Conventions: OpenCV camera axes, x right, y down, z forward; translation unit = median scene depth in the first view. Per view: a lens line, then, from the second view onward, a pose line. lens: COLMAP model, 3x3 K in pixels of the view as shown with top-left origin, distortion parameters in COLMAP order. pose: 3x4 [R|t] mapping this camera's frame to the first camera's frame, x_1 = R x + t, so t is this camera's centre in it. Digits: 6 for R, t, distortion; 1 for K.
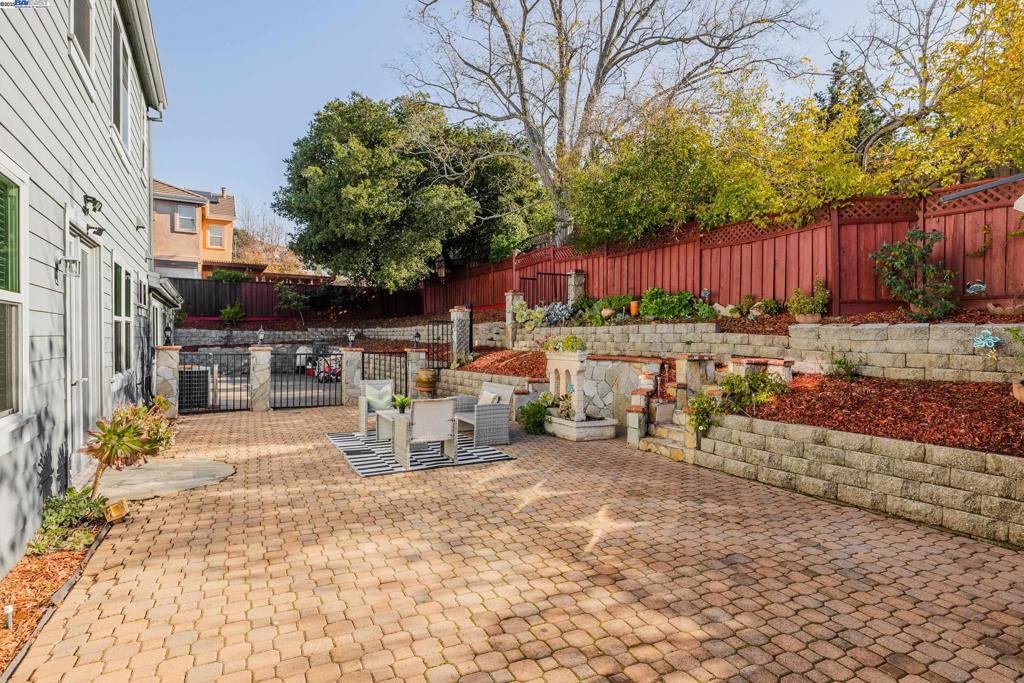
lens RADIAL K [[528.9, 0, 512.0], [0, 528.9, 341.8], [0, 0, 1]] dist [0.000115, 0.000113]
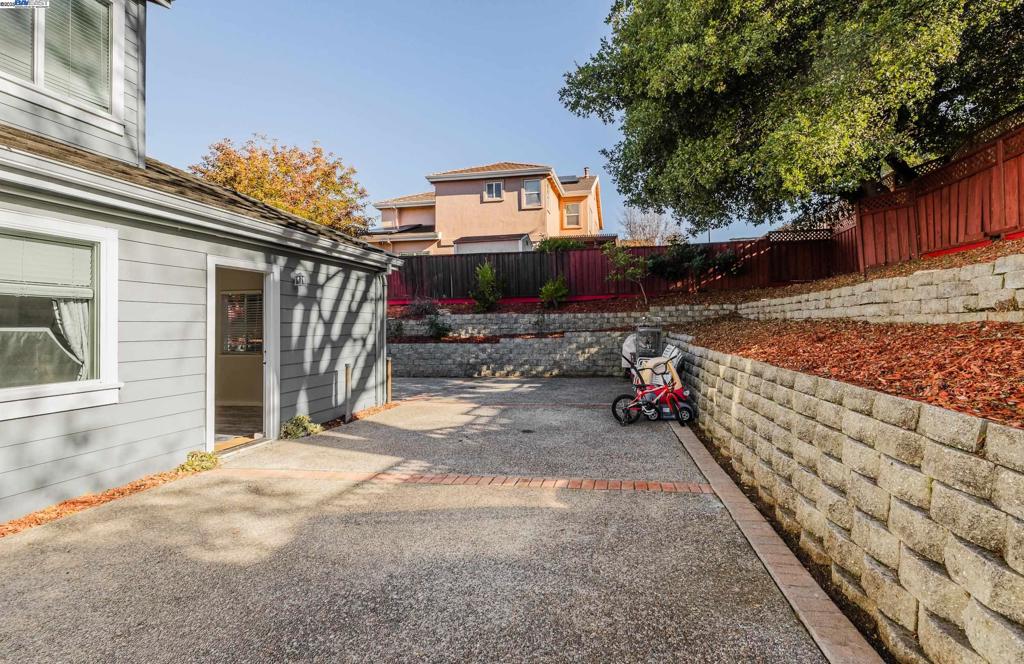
lens RADIAL K [[509.4, 0, 512.4], [0, 509.4, 321.4], [0, 0, 1]] dist [-0.001692, -0.000106]
pose [[0.758505, -0.025131, -0.651183, -0.102401], [0.018065, 0.999683, -0.017538, 0.000532], [0.651417, 0.001539, 0.758718, 0.407743]]
